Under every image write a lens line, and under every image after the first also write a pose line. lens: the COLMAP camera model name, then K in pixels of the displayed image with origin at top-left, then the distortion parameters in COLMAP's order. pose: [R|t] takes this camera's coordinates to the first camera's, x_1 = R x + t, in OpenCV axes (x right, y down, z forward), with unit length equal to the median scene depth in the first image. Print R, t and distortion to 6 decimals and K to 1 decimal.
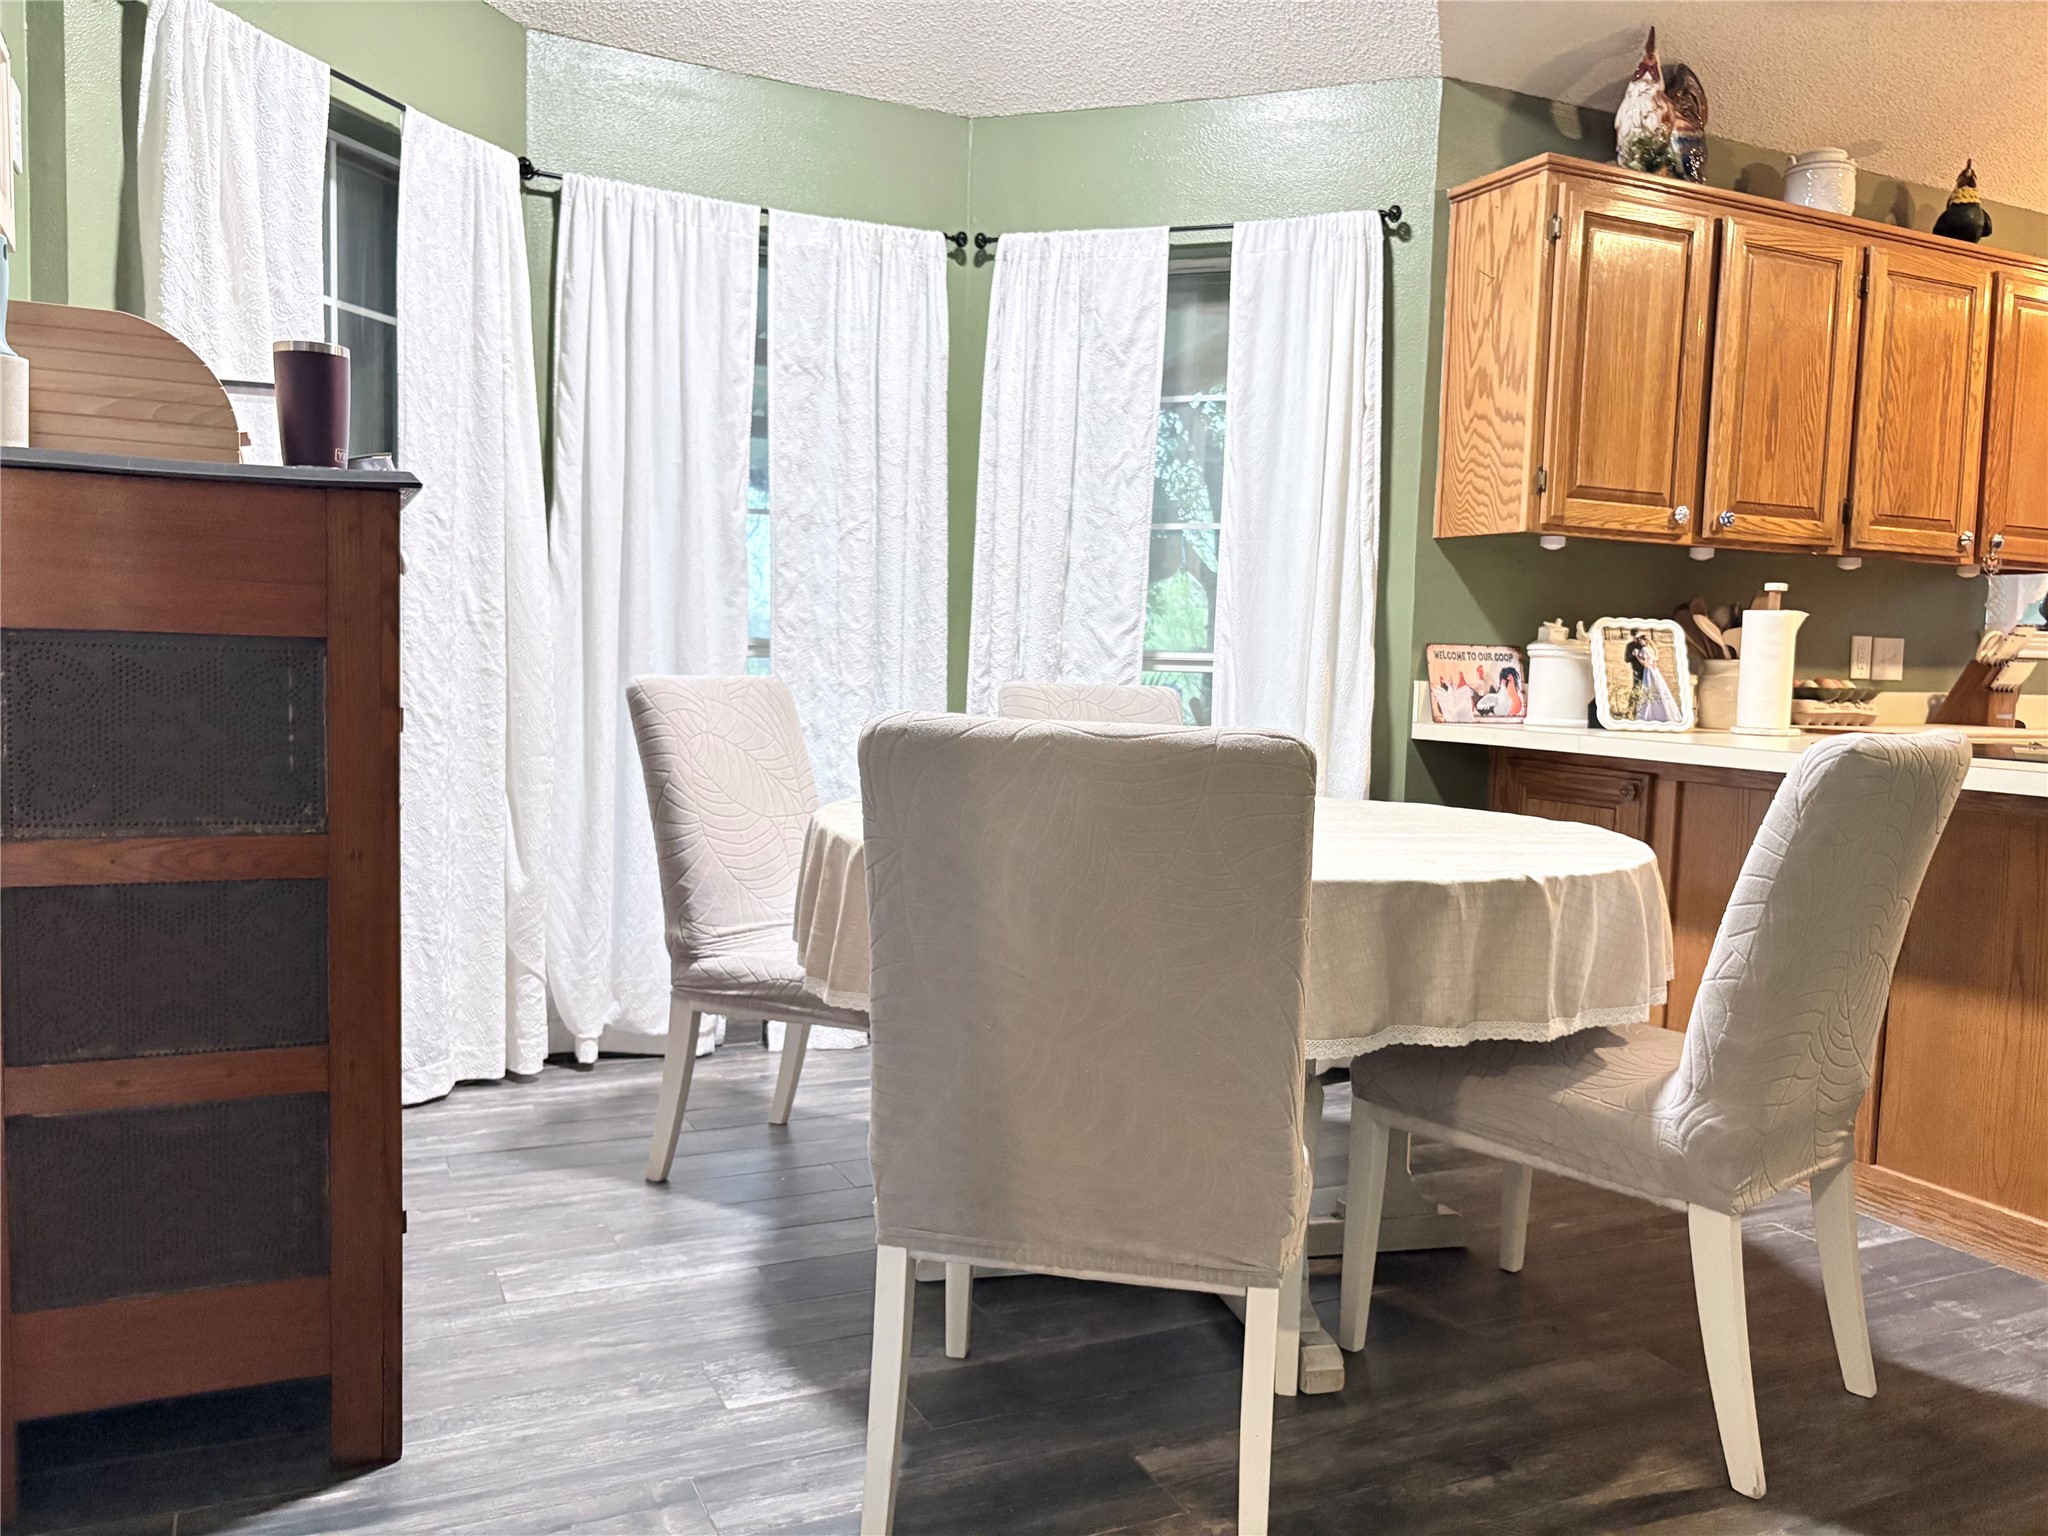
lens RADIAL K [[1565.9, 0, 1024.5], [0, 1565.9, 769.2], [0, 0, 1]] dist [0.043552, -0.035010]
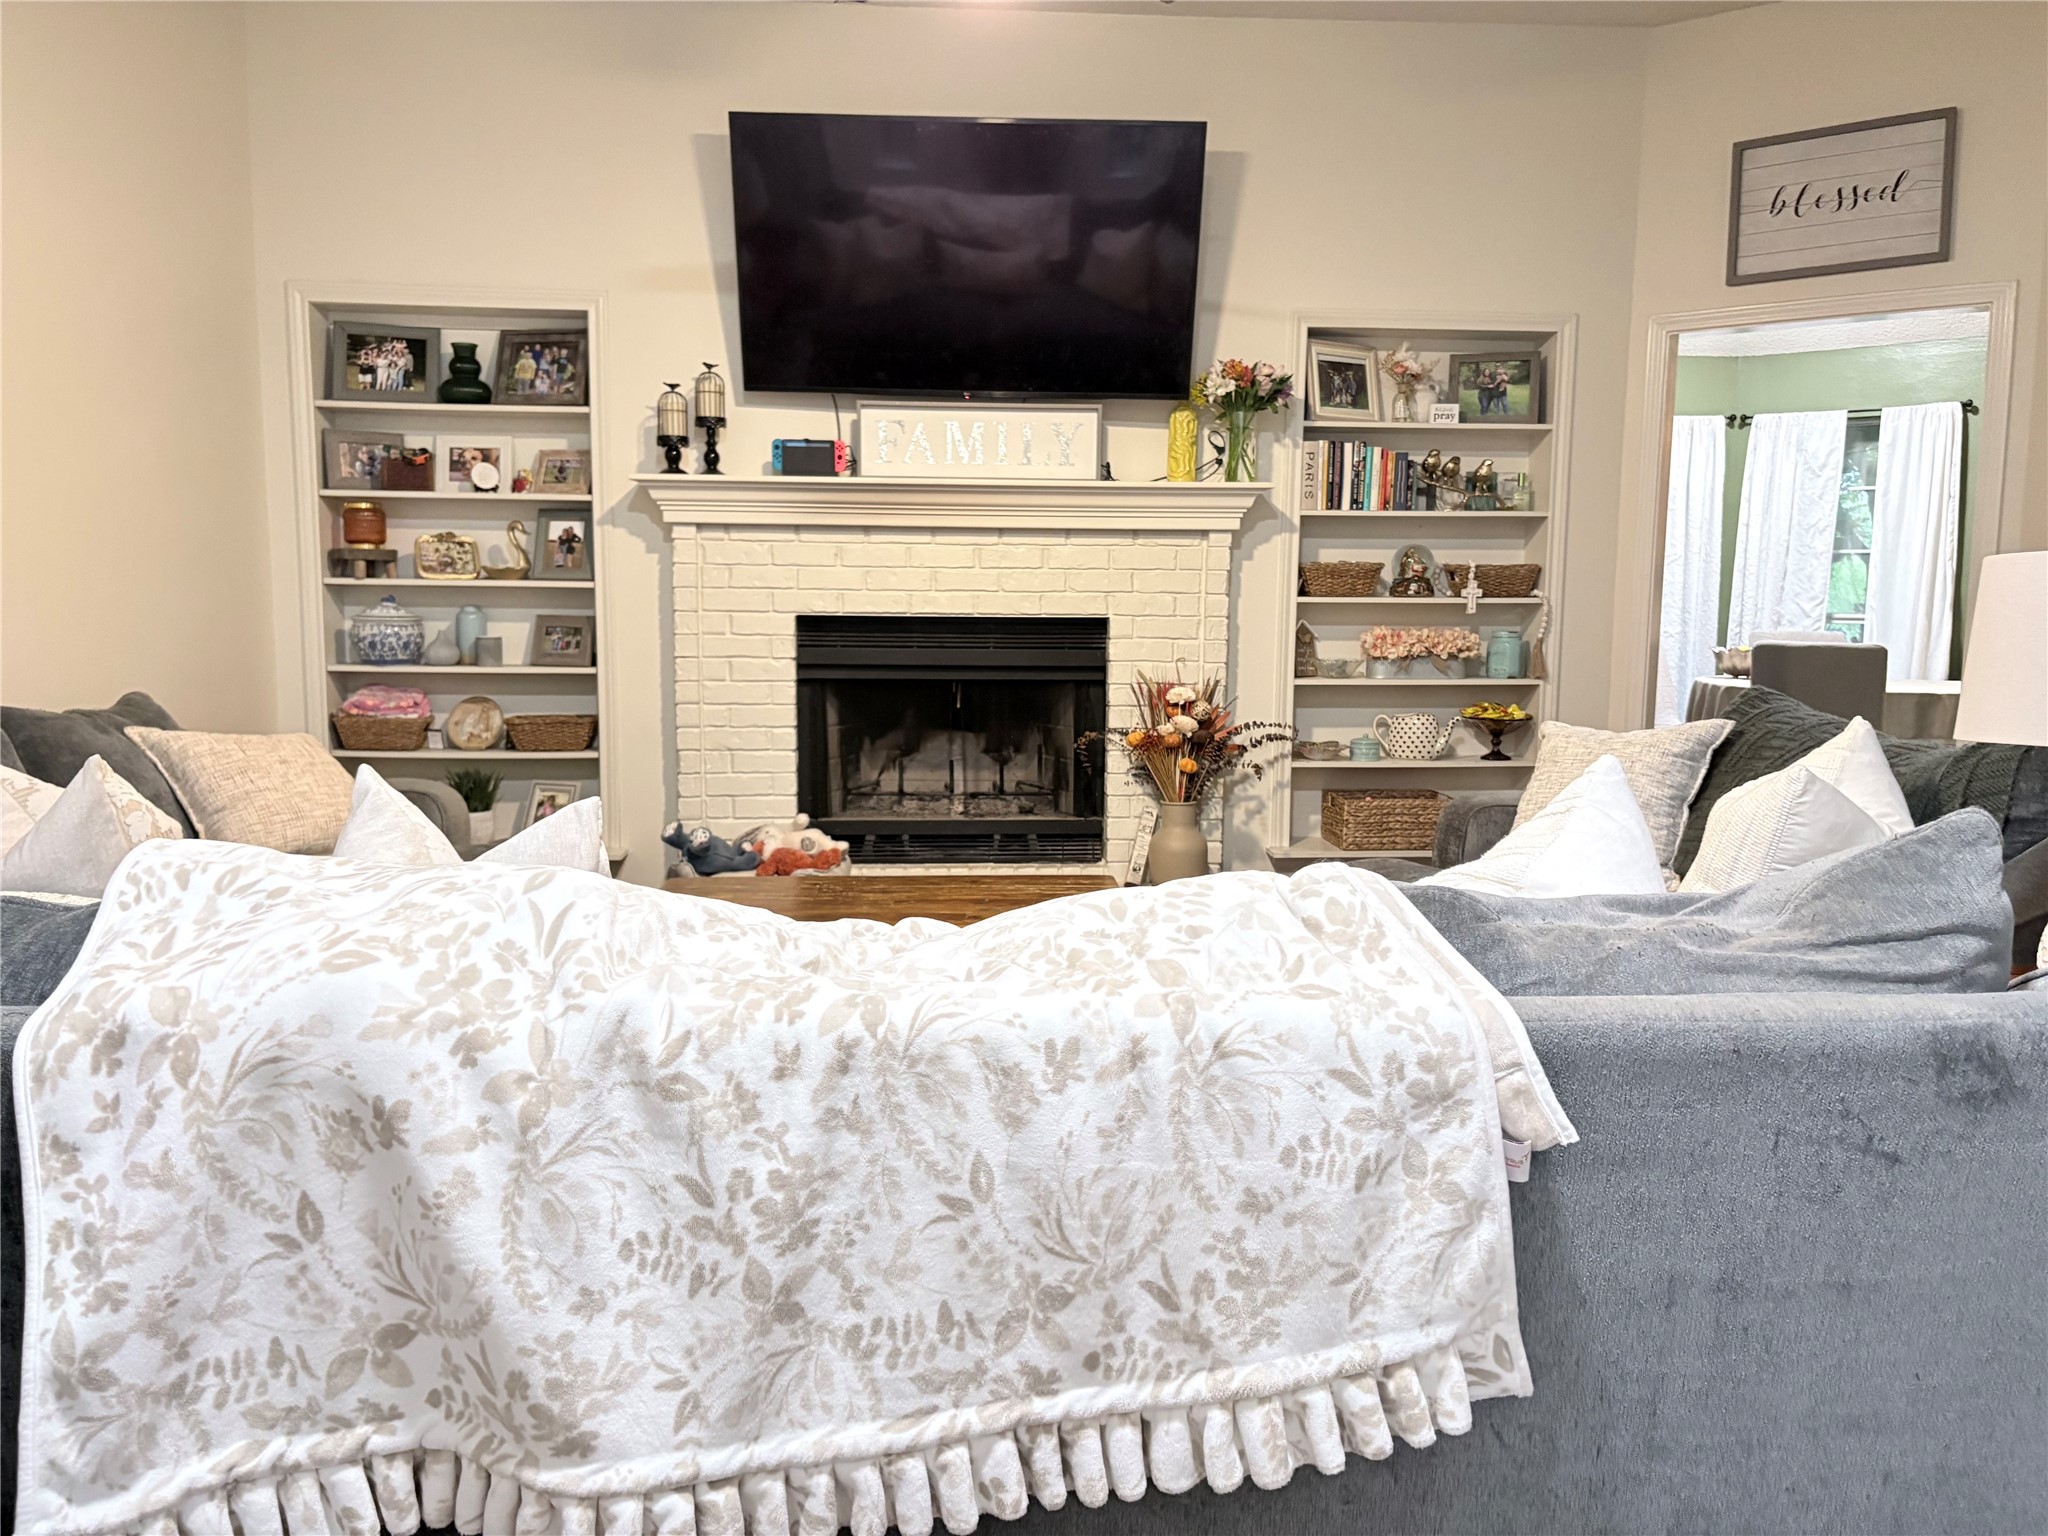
lens RADIAL K [[1565.9, 0, 1024.9], [0, 1565.9, 775.7], [0, 0, 1]] dist [0.043552, -0.035010]
pose [[0.933706, 0.018151, -0.357580, -0.161140], [-0.001626, 0.998919, 0.046460, 0.041731], [0.358037, -0.042799, 0.932726, -1.320479]]
